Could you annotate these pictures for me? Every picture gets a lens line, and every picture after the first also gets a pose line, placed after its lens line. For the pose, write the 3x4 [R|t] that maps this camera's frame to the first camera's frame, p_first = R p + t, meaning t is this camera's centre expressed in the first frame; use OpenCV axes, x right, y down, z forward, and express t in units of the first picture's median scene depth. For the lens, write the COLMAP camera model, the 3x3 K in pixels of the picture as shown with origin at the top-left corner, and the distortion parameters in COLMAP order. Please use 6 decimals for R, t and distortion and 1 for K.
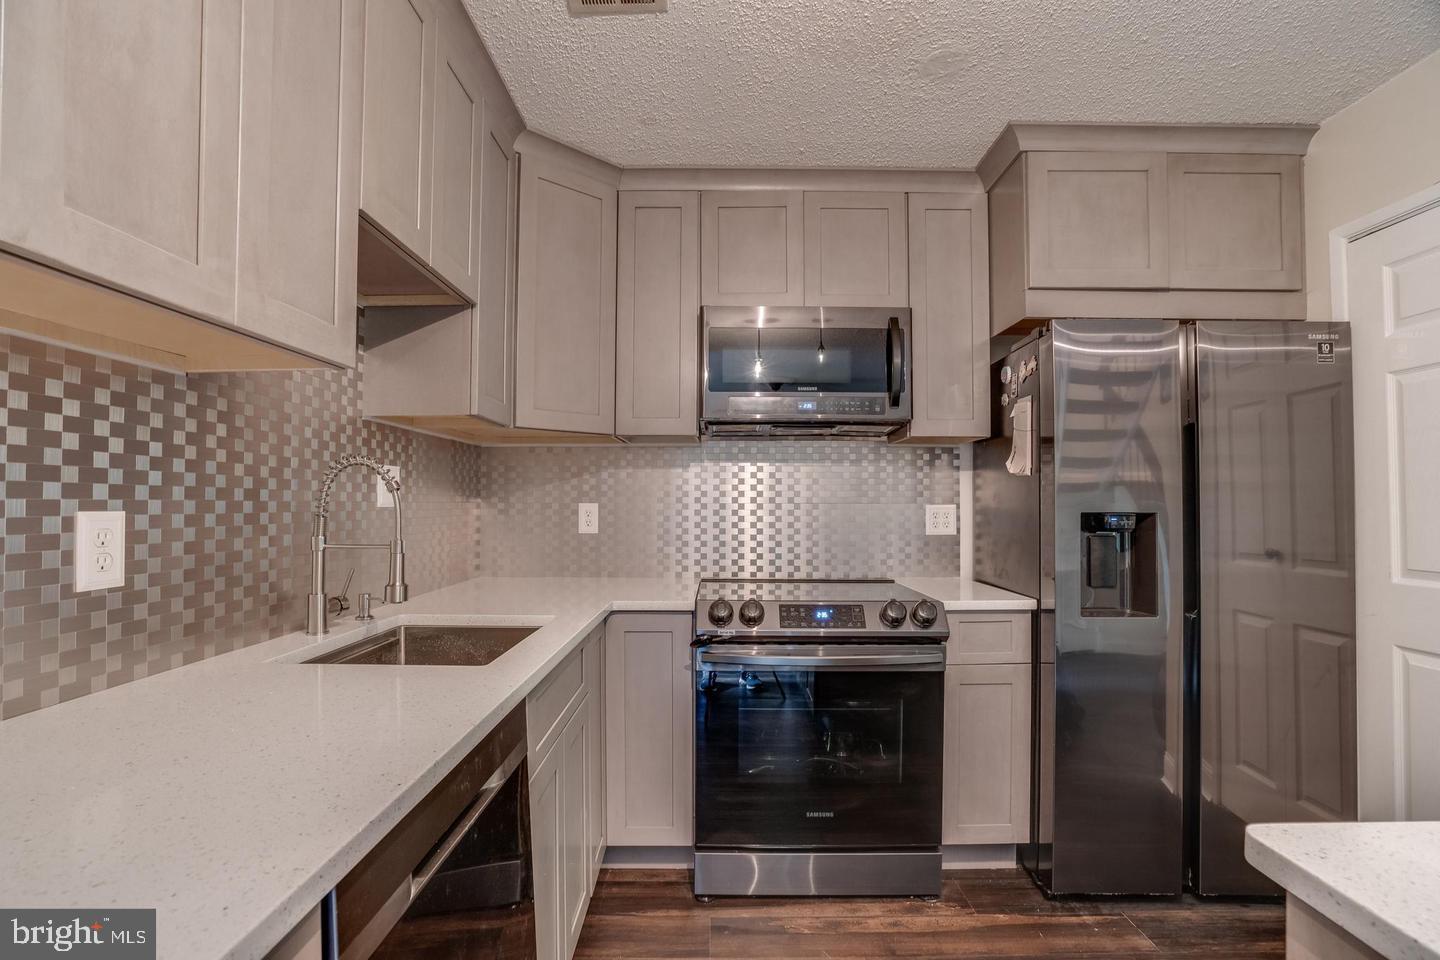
lens RADIAL K [[714.5, 0, 720.0], [0, 714.5, 480.0], [0, 0, 1]] dist [-0.013733, 0.000294]
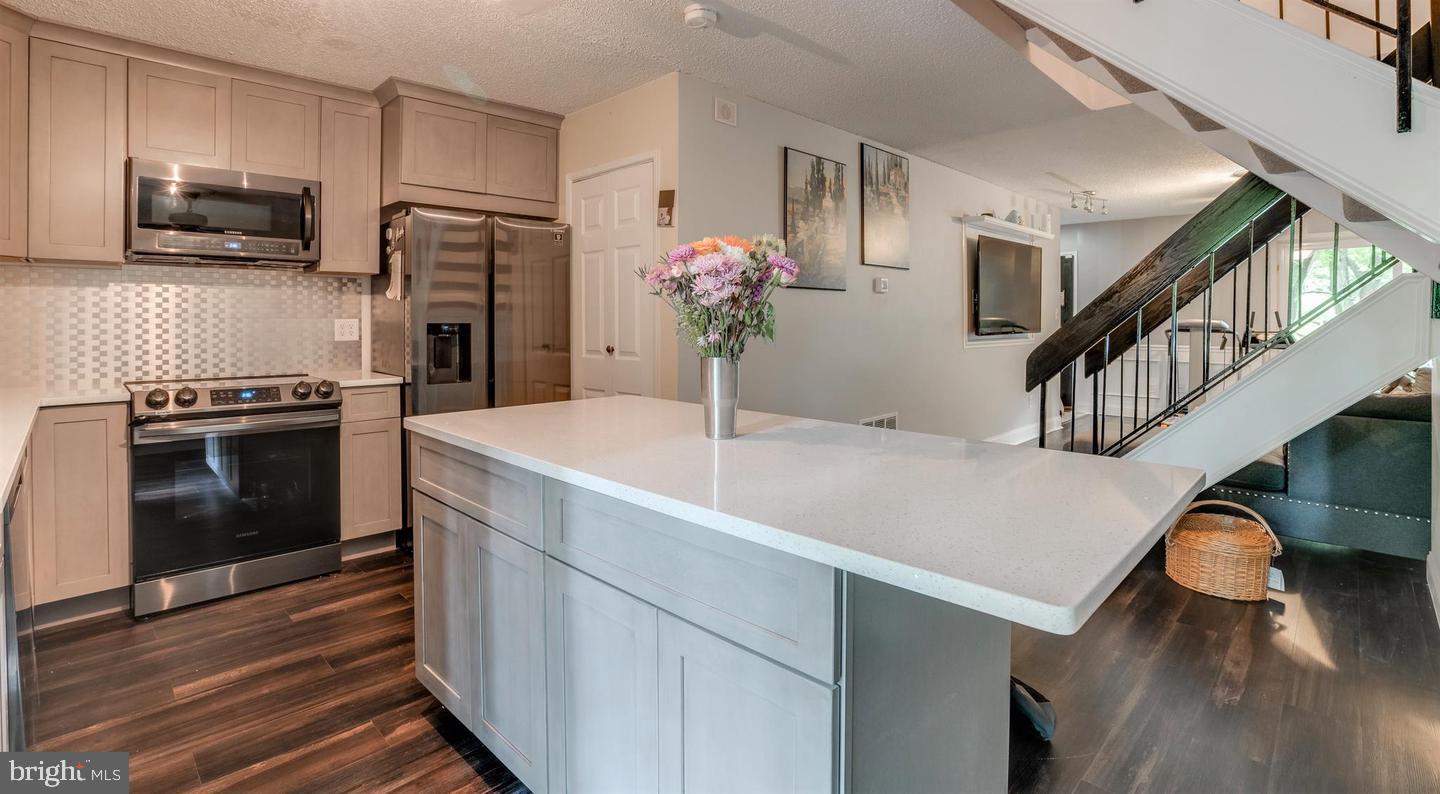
lens RADIAL K [[665.3, 0, 722.2], [0, 665.3, 321.6], [0, 0, 1]] dist [-0.056962, 0.024652]
pose [[0.712488, -0.004637, 0.701669, -0.068595], [-0.021519, 0.999363, 0.028456, -0.013293], [-0.701355, -0.035374, 0.711934, -0.448649]]
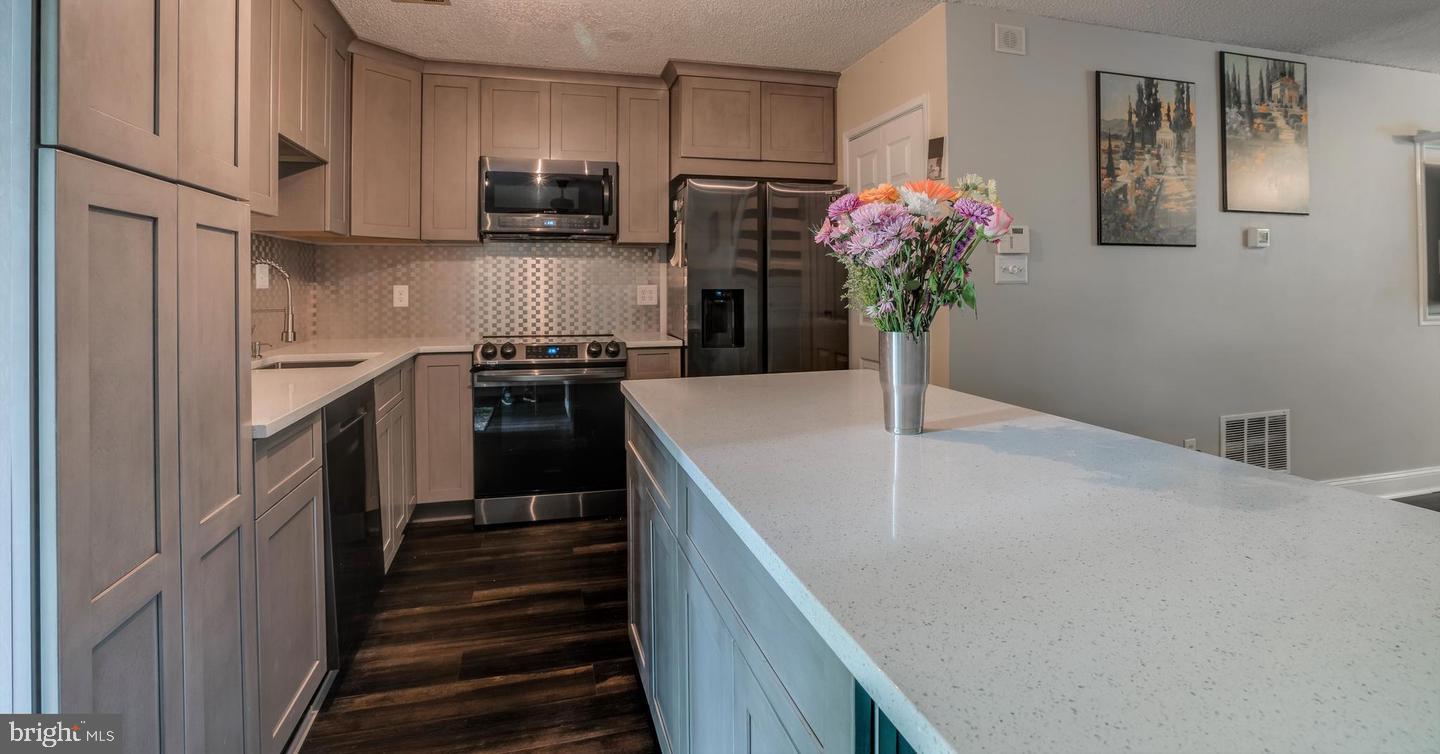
lens RADIAL K [[671.3, 0, 714.0], [0, 671.3, 281.0], [0, 0, 1]] dist [-0.036696, 0.001752]
pose [[0.965074, -0.003309, 0.261957, 0.072416], [-0.003681, 0.999650, 0.026189, -0.013764], [-0.261952, -0.026238, 0.964724, -0.456562]]
